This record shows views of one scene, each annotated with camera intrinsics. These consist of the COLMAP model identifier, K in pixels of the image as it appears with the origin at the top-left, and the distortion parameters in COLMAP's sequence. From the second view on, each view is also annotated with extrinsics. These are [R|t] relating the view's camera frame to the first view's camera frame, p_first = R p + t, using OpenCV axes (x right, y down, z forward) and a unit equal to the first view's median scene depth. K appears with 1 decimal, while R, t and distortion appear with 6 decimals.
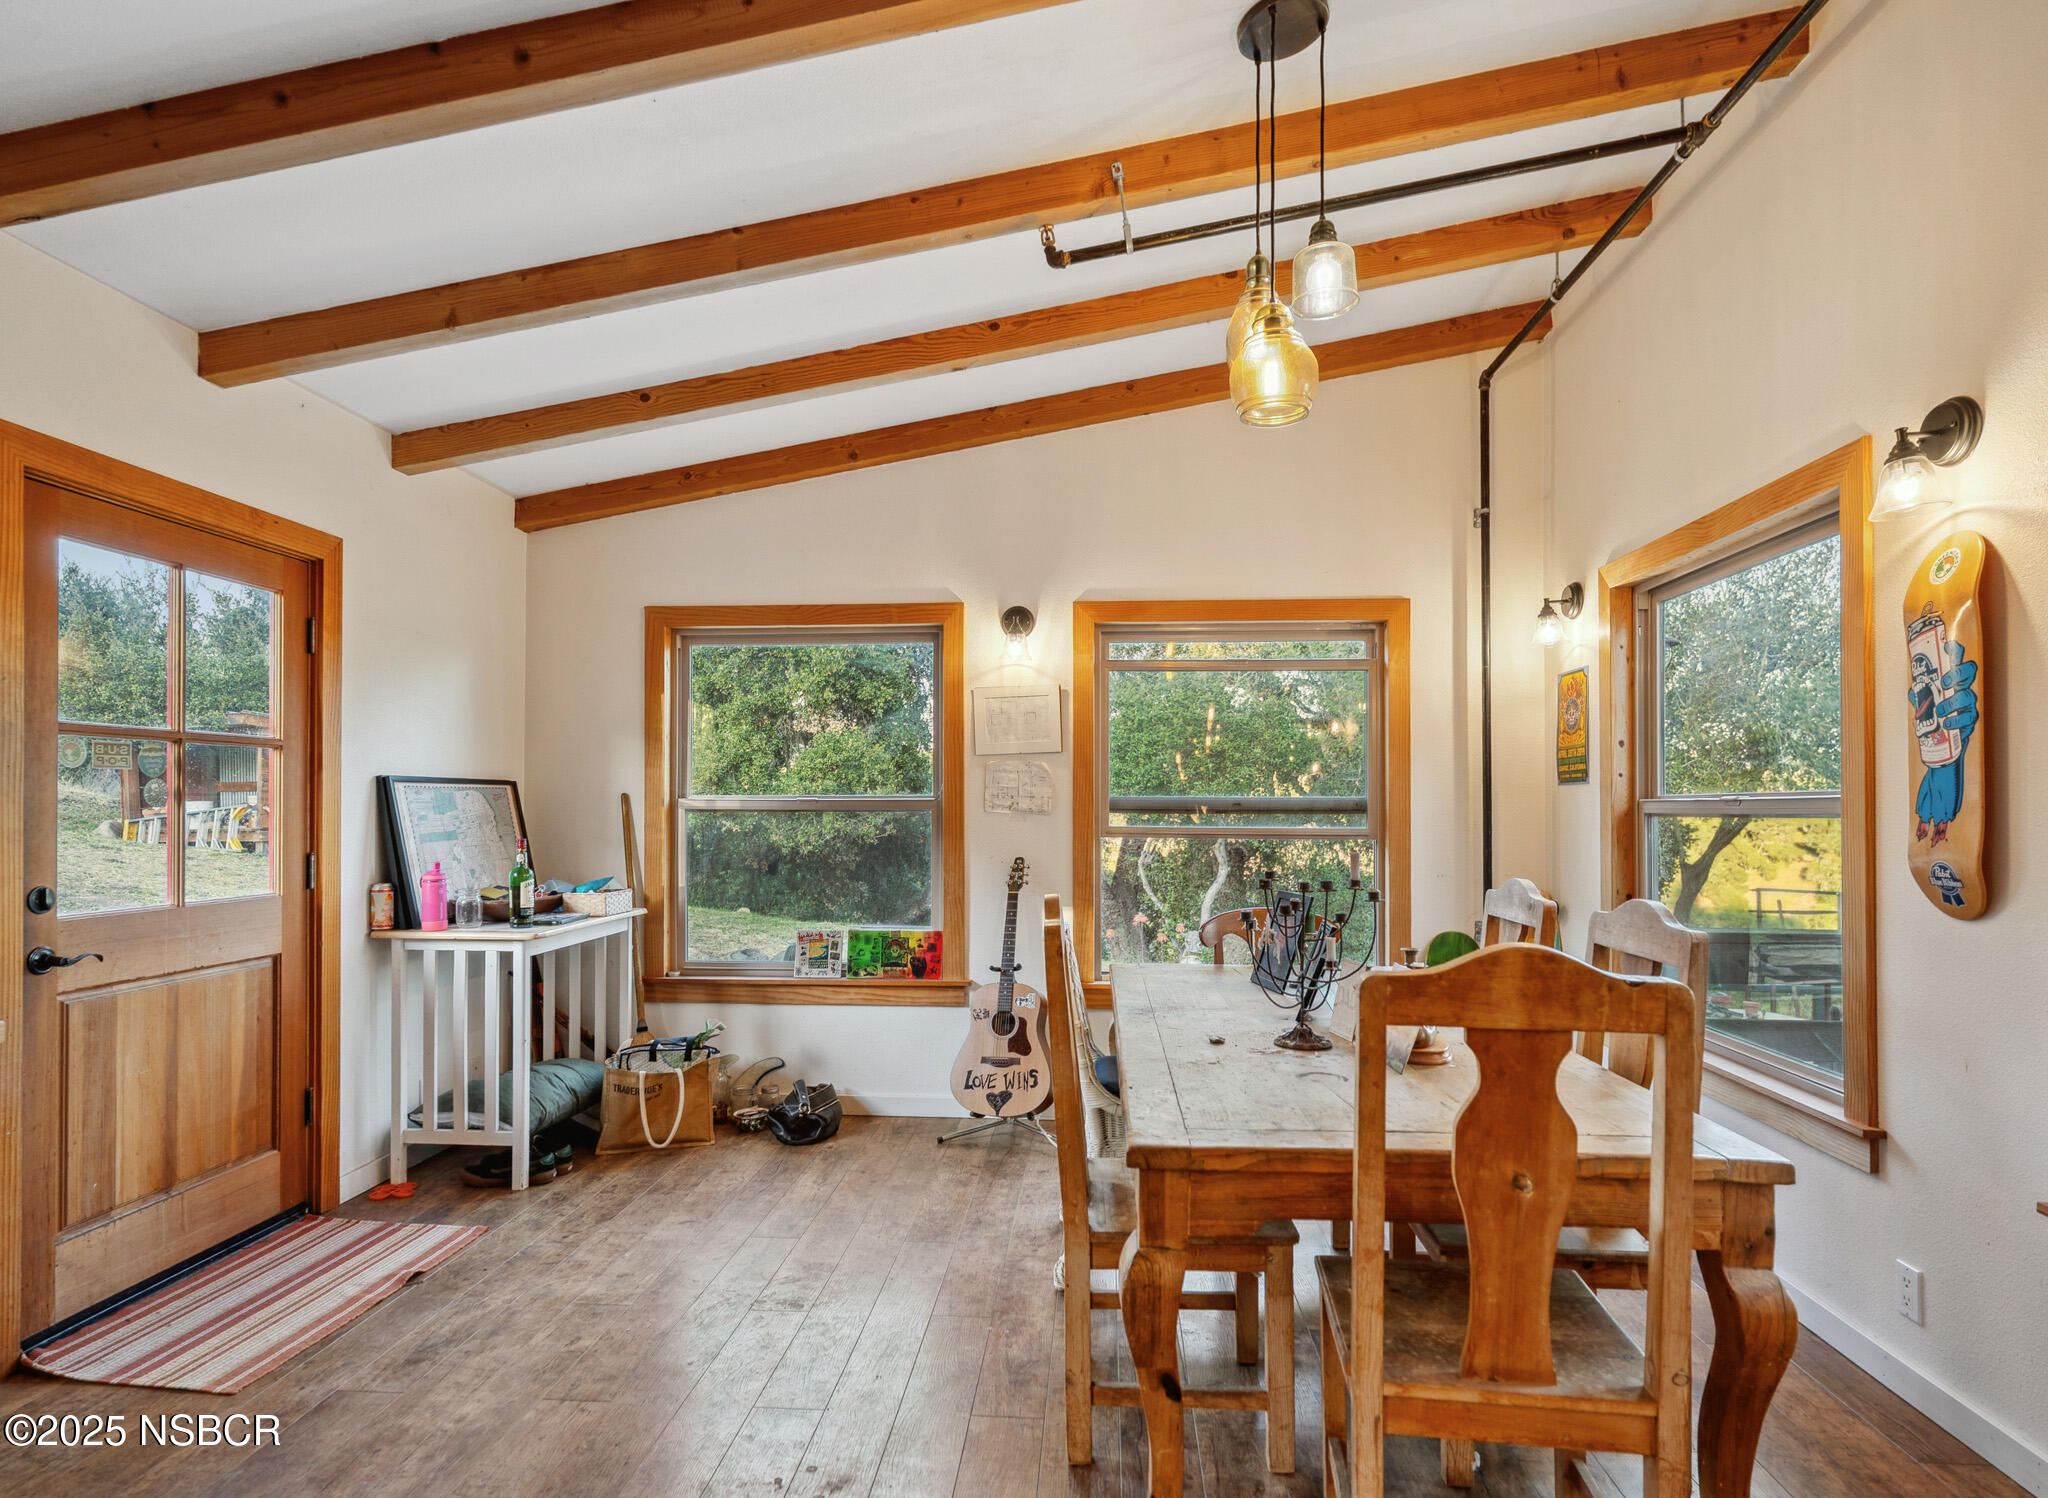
lens RADIAL K [[1082.4, 0, 1030.9], [0, 1082.4, 800.1], [0, 0, 1]] dist [-0.001924, -0.001531]
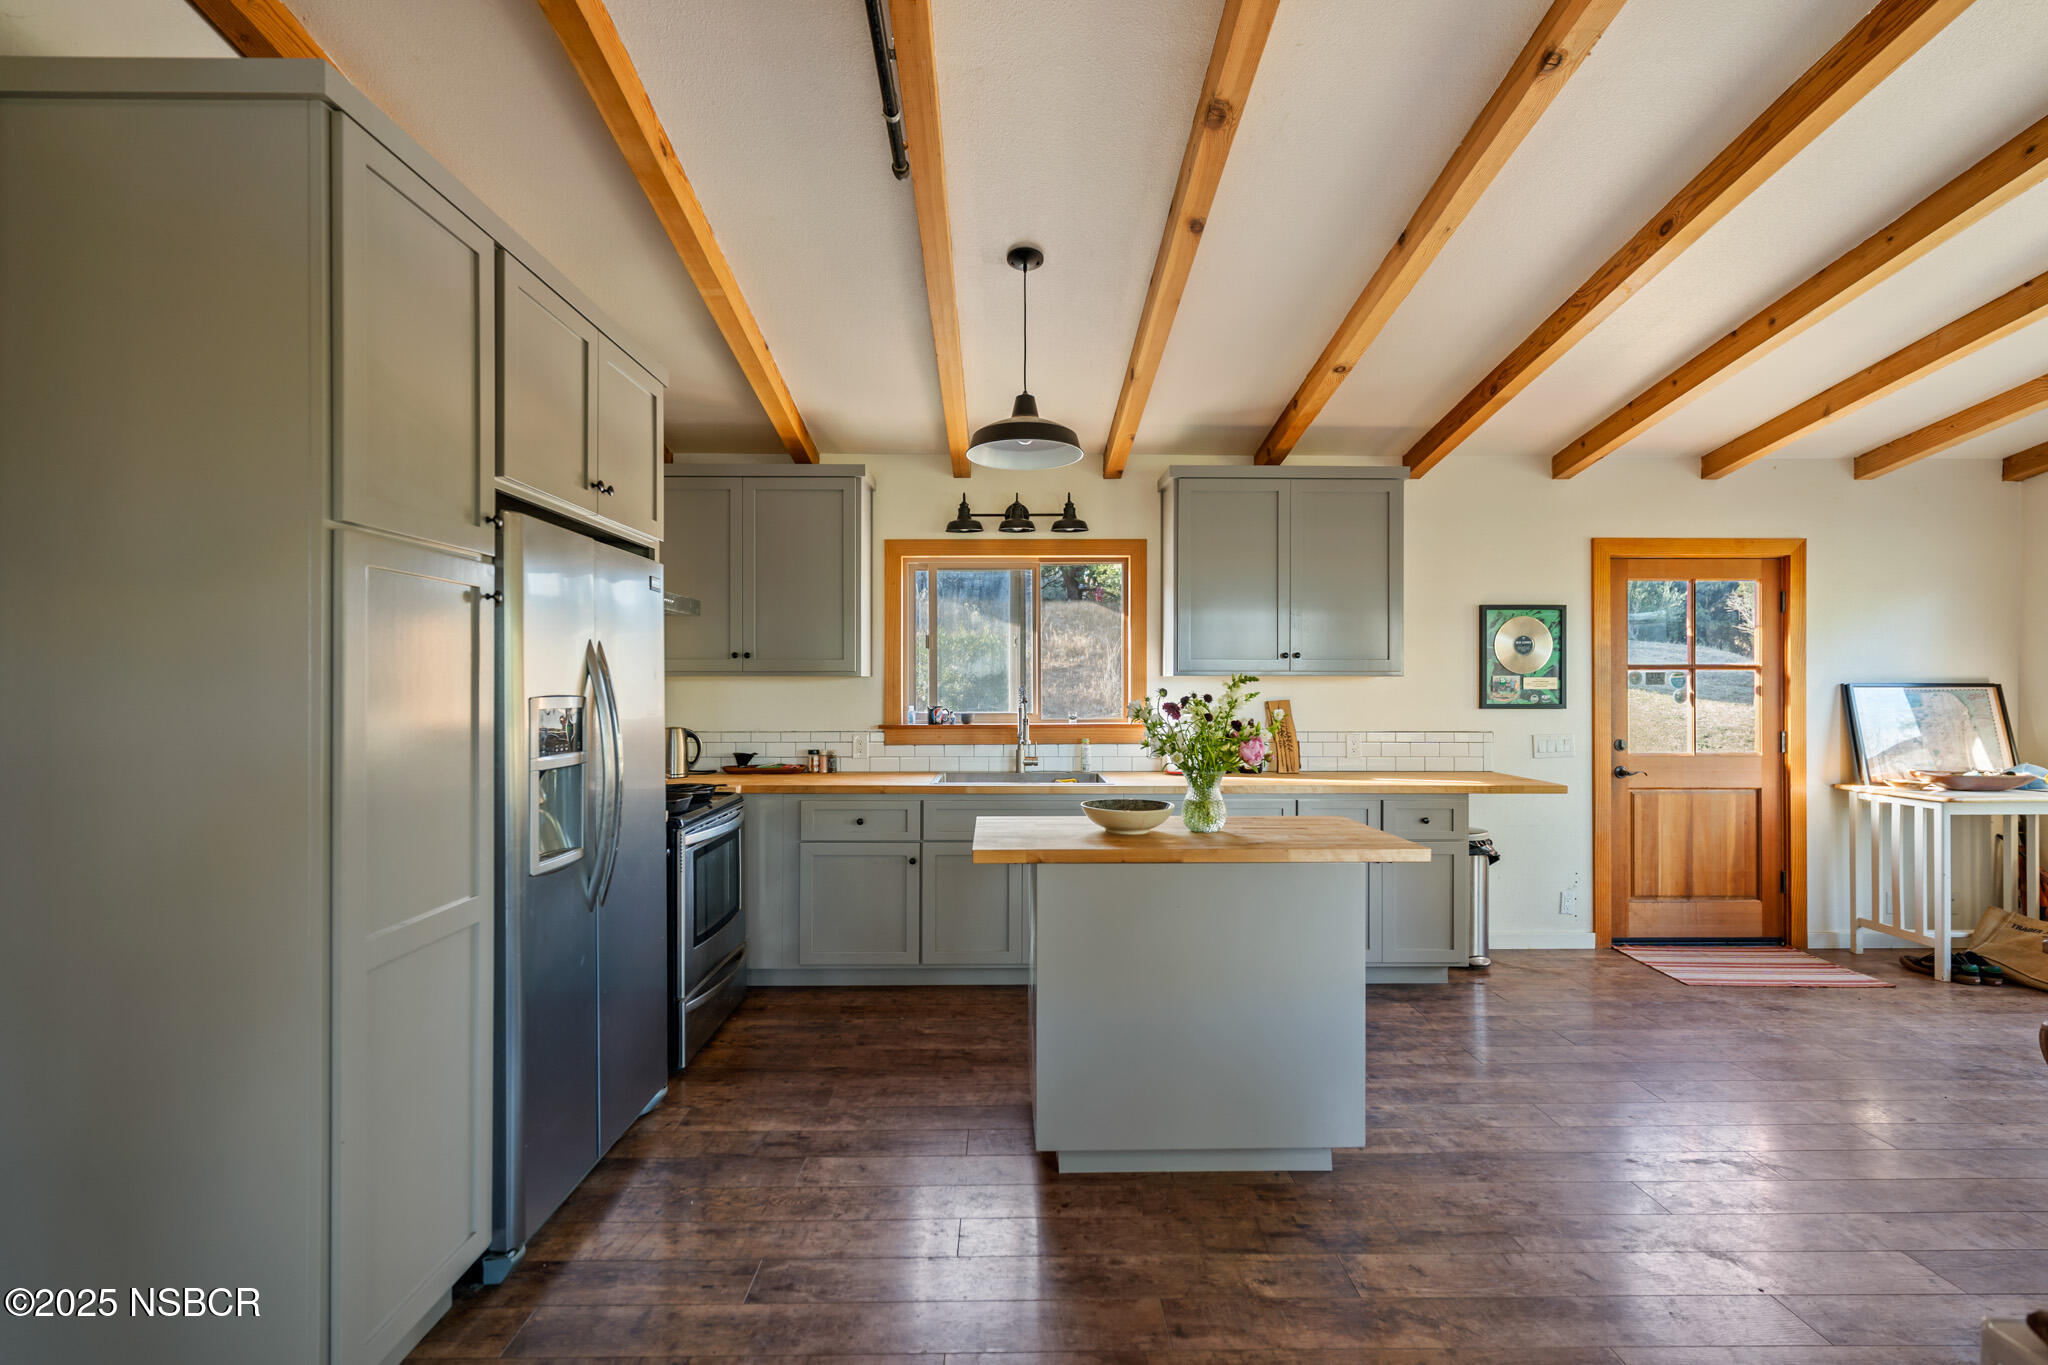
lens RADIAL K [[934.9, 0, 1021.0], [0, 934.9, 679.6], [0, 0, 1]] dist [0.011102, -0.000314]
pose [[0.088028, -0.005493, -0.996103, 0.790295], [0.005021, 0.999975, -0.005070, -0.034161], [0.996105, -0.004555, 0.088053, -0.355255]]
